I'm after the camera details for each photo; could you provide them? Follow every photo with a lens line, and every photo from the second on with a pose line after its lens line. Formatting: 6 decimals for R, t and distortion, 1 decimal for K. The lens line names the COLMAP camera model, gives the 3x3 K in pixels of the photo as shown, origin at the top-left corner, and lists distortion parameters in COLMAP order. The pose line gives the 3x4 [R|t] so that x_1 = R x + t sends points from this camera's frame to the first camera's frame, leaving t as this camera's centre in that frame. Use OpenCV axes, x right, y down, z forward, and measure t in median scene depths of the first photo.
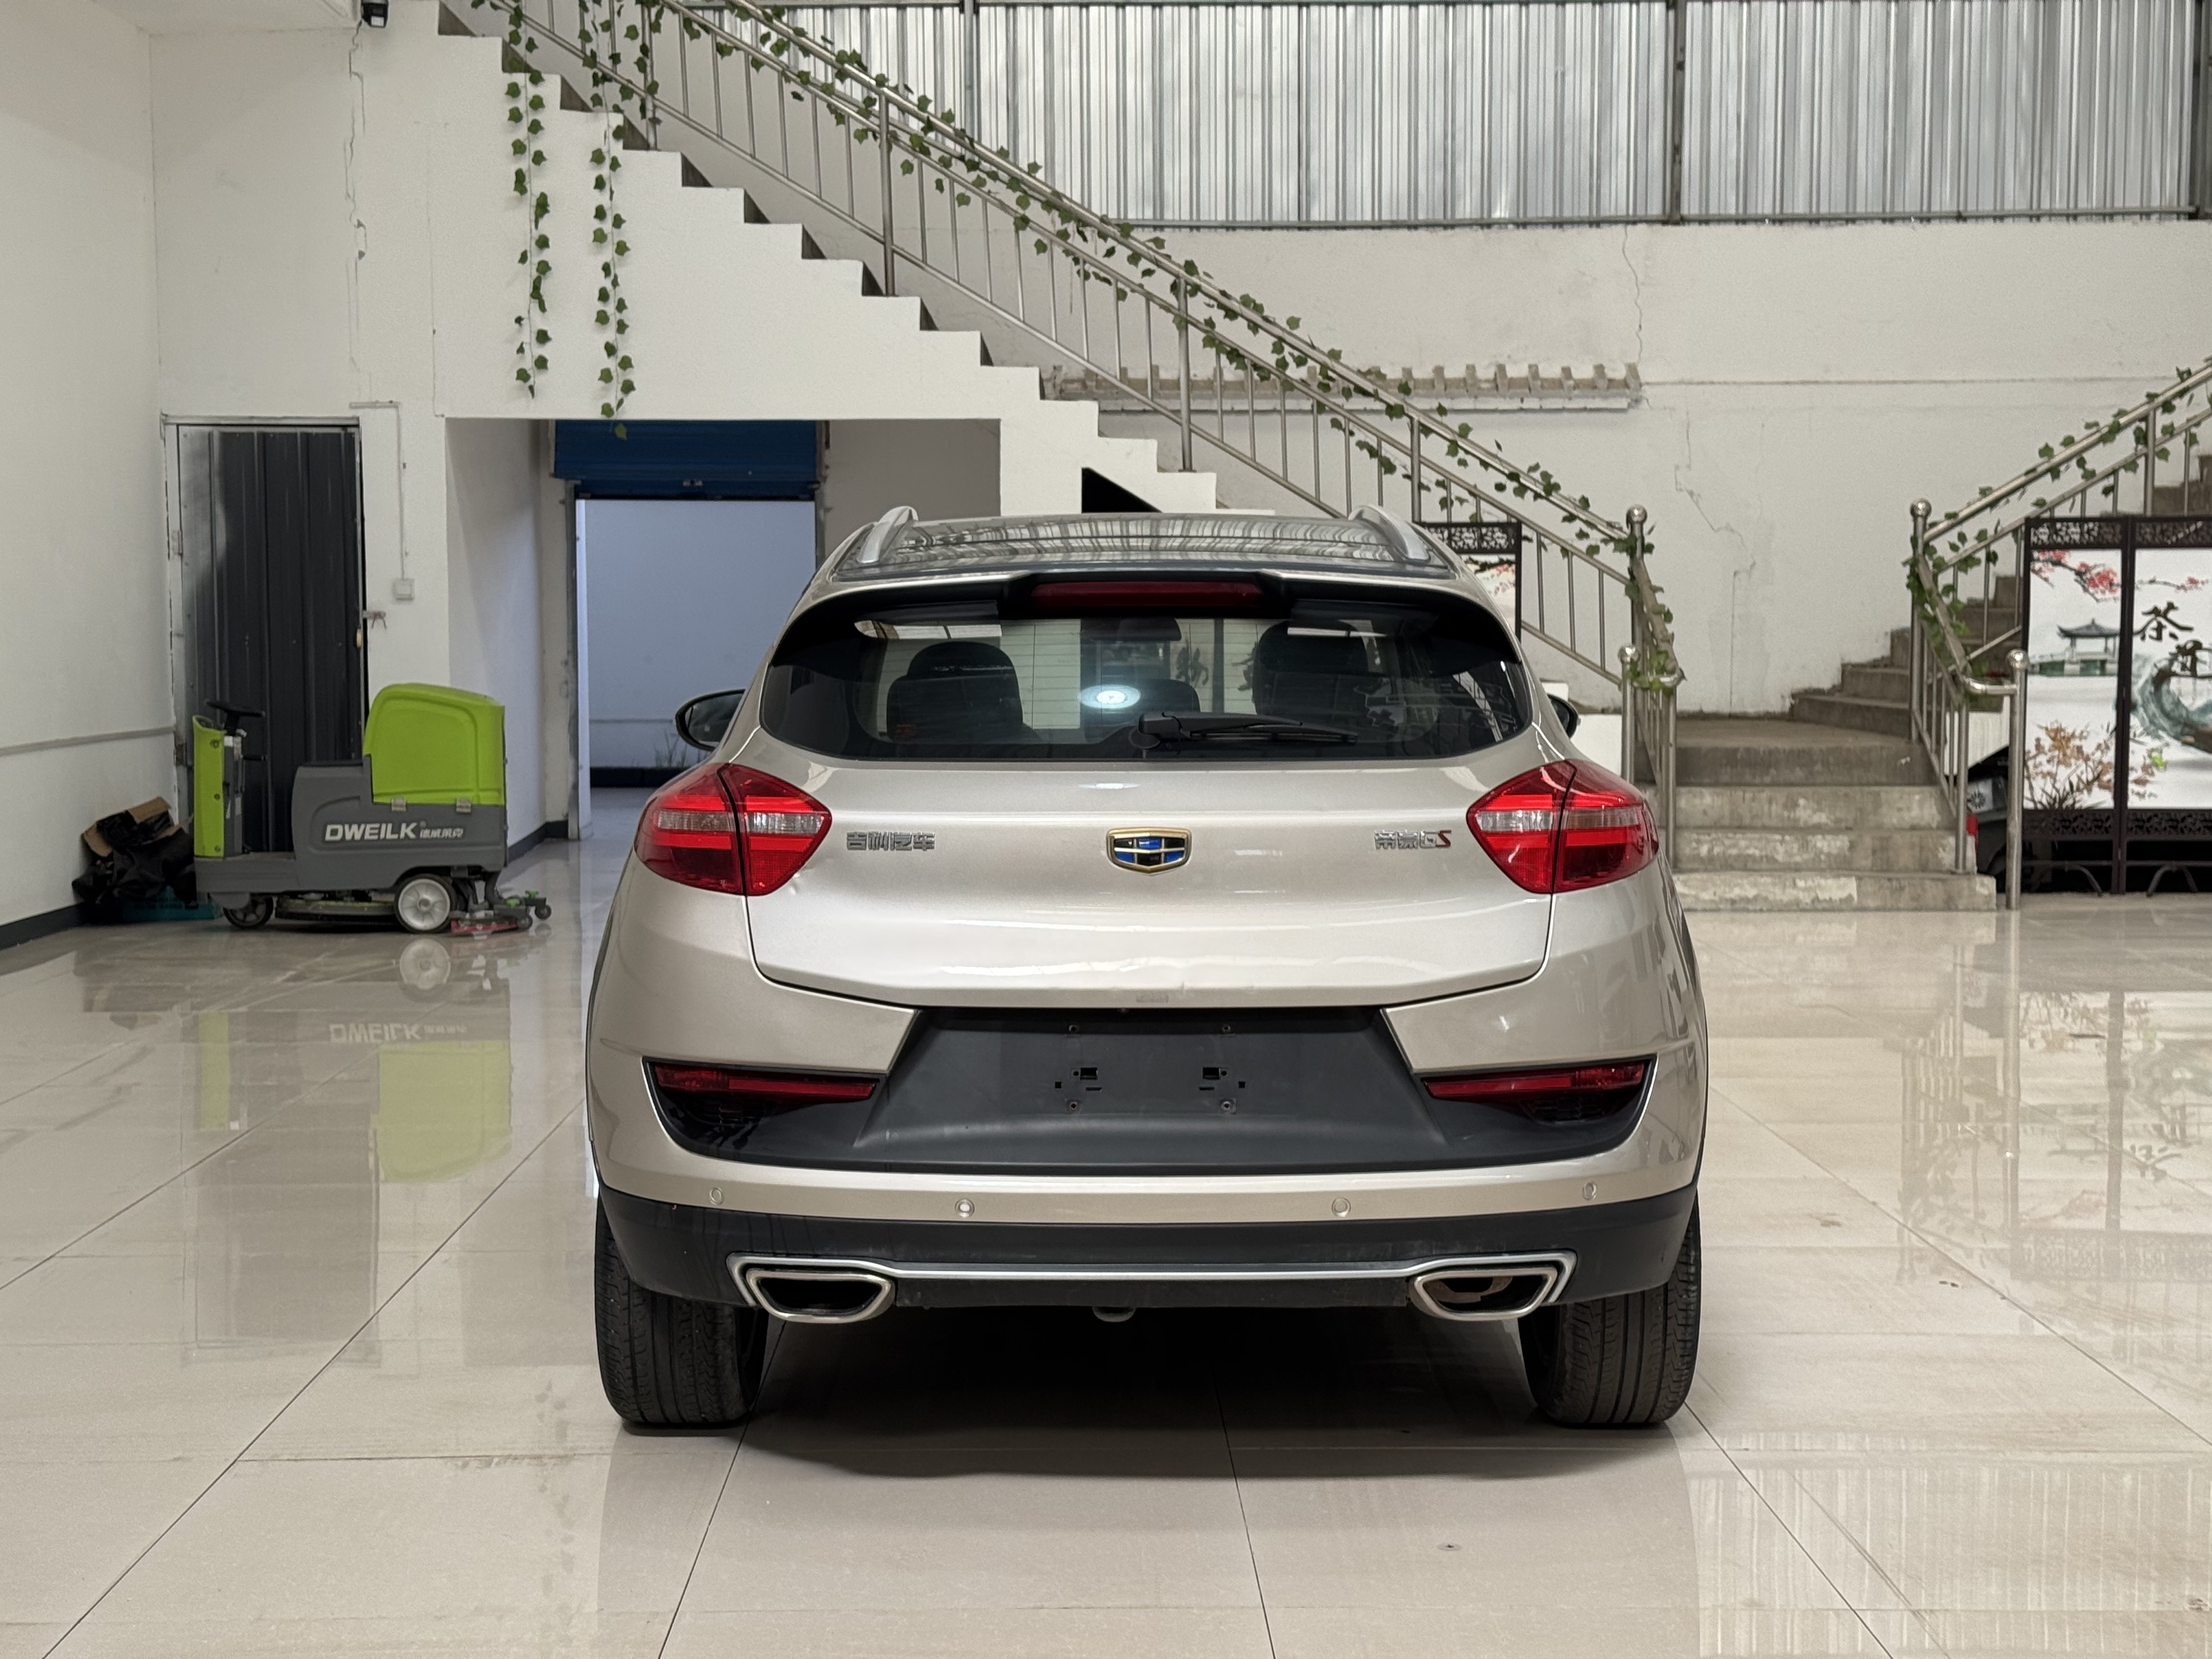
lens RADIAL K [[3112.0, 0, 1101.2], [0, 3112.0, 953.4], [0, 0, 1]] dist [0.067148, 0.000000]
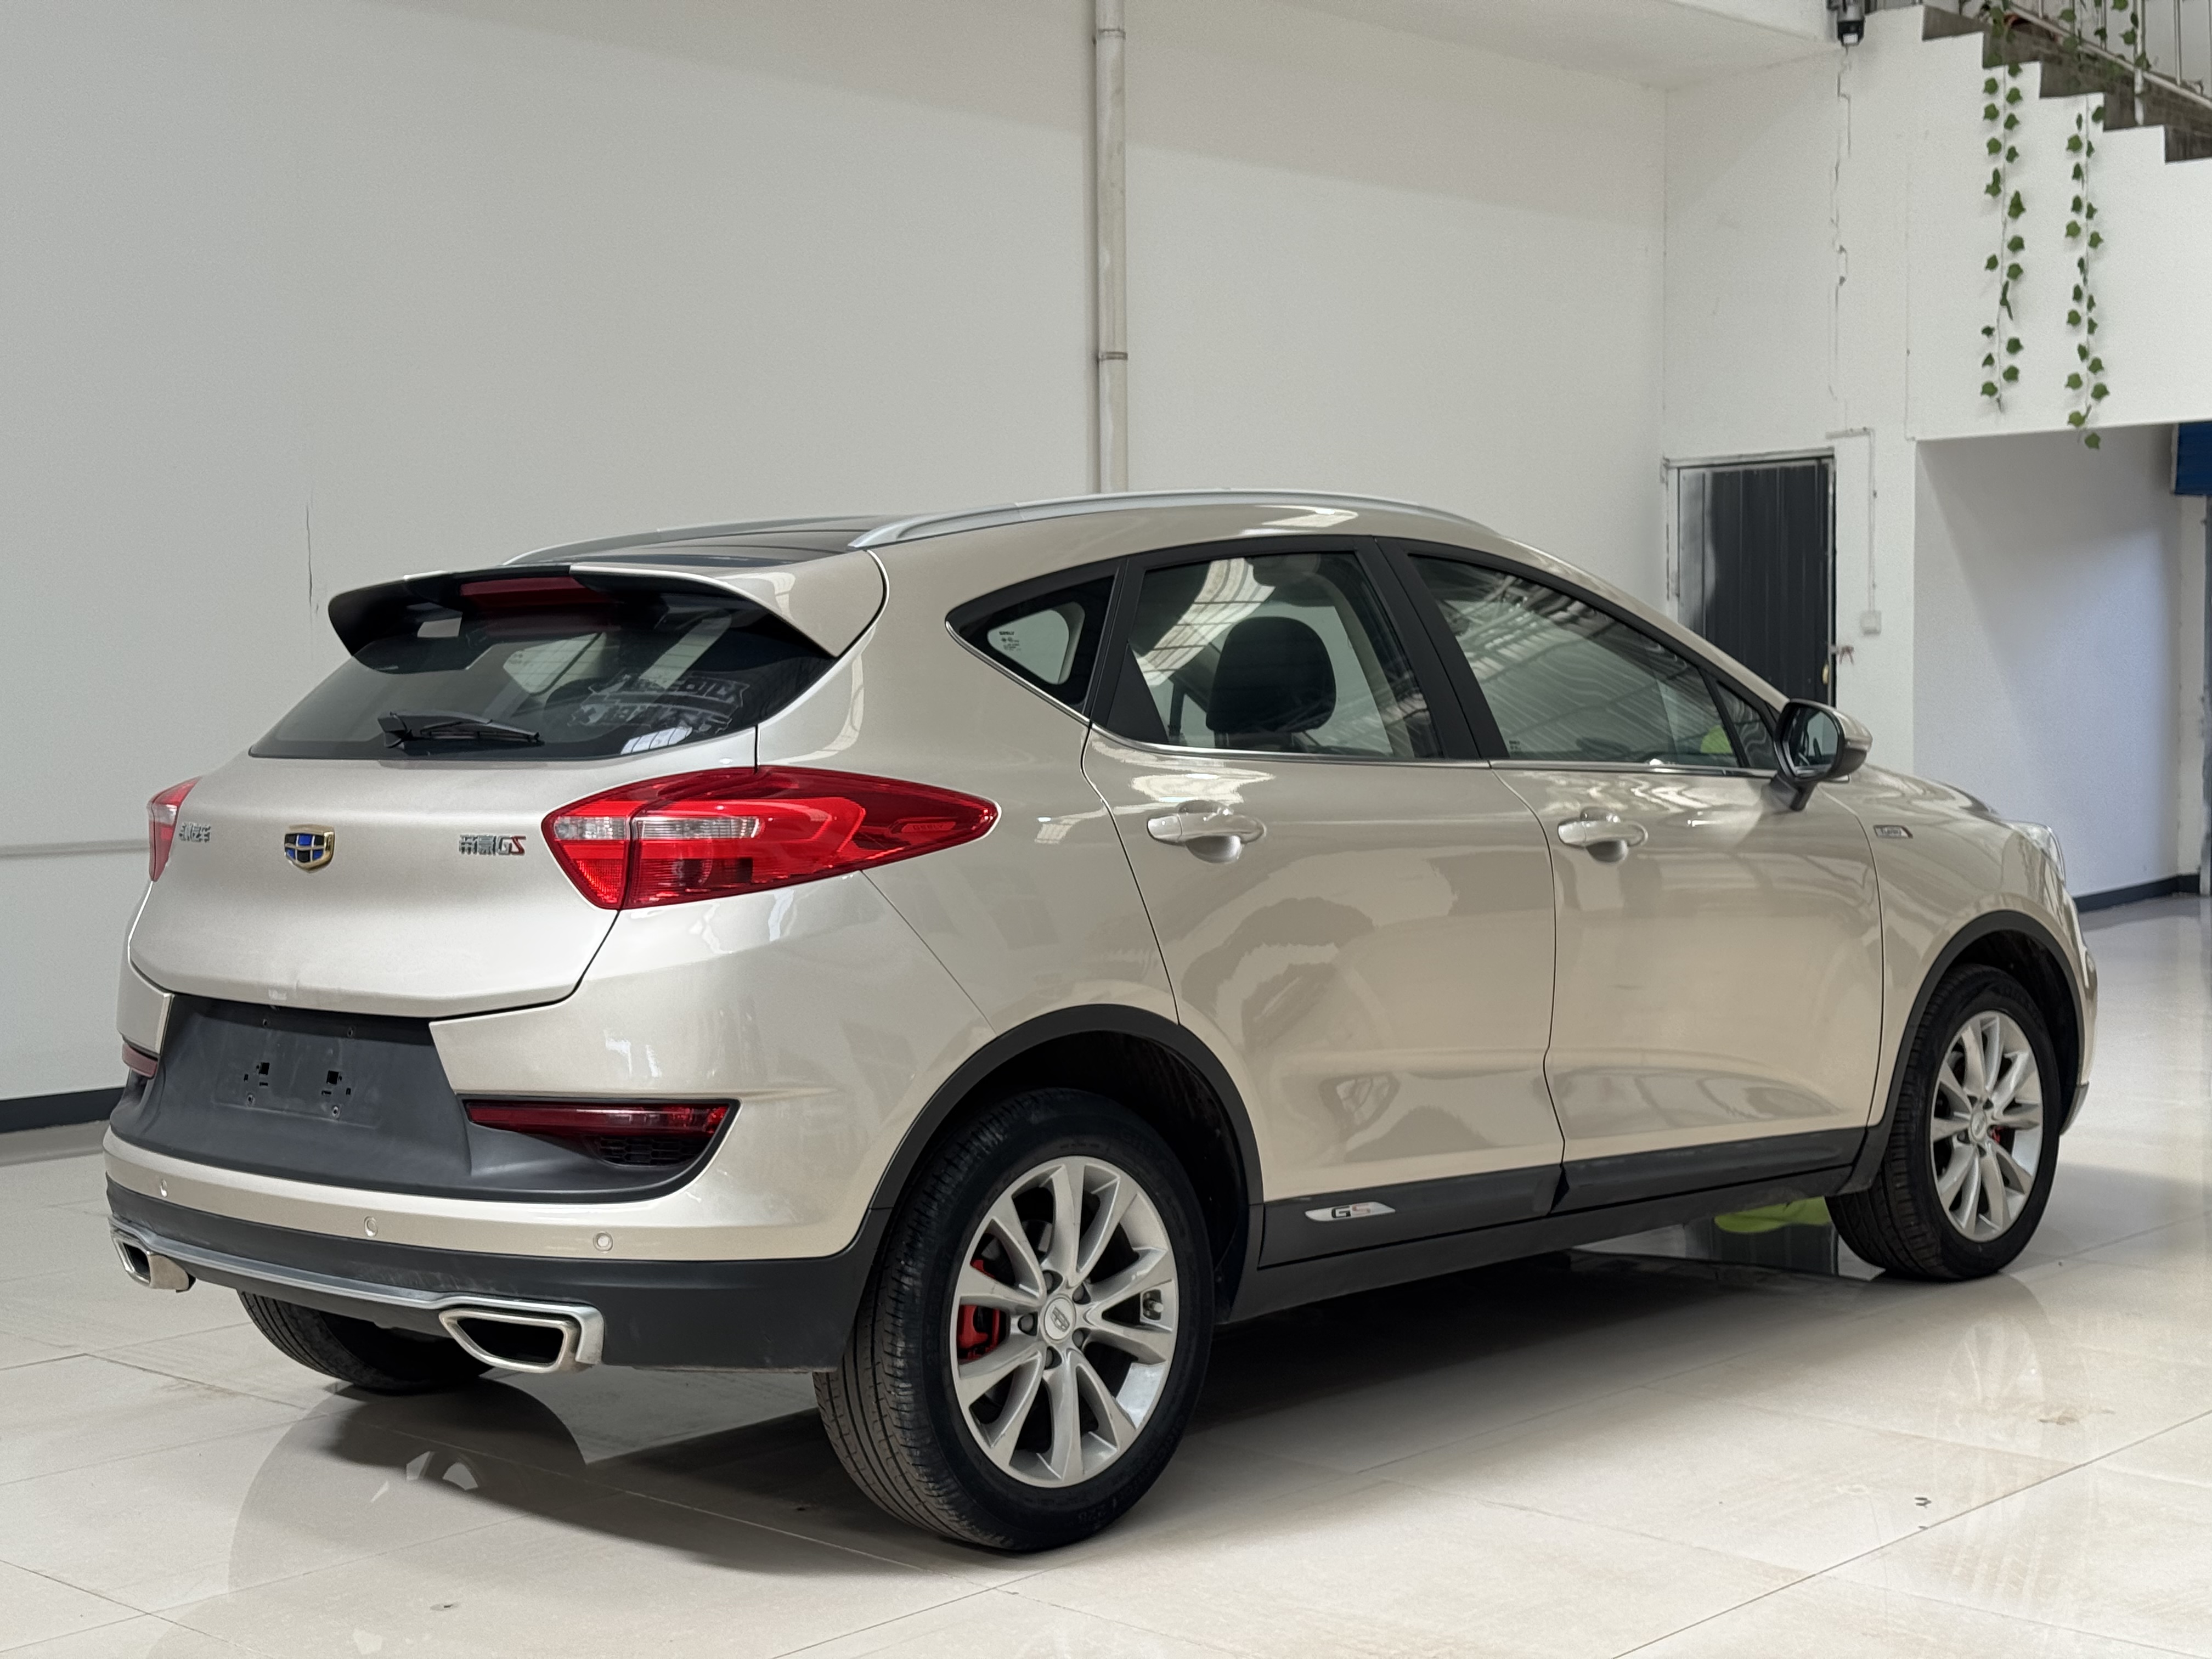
lens RADIAL K [[3112.0, 0, 1044.2], [0, 3112.0, 914.4], [0, 0, 1]] dist [0.067148, 0.000000]
pose [[0.705802, 0.040369, -0.707258, 0.278898], [-0.061699, 0.998084, -0.004603, -0.006898], [0.705718, 0.046886, 0.706940, 0.144855]]
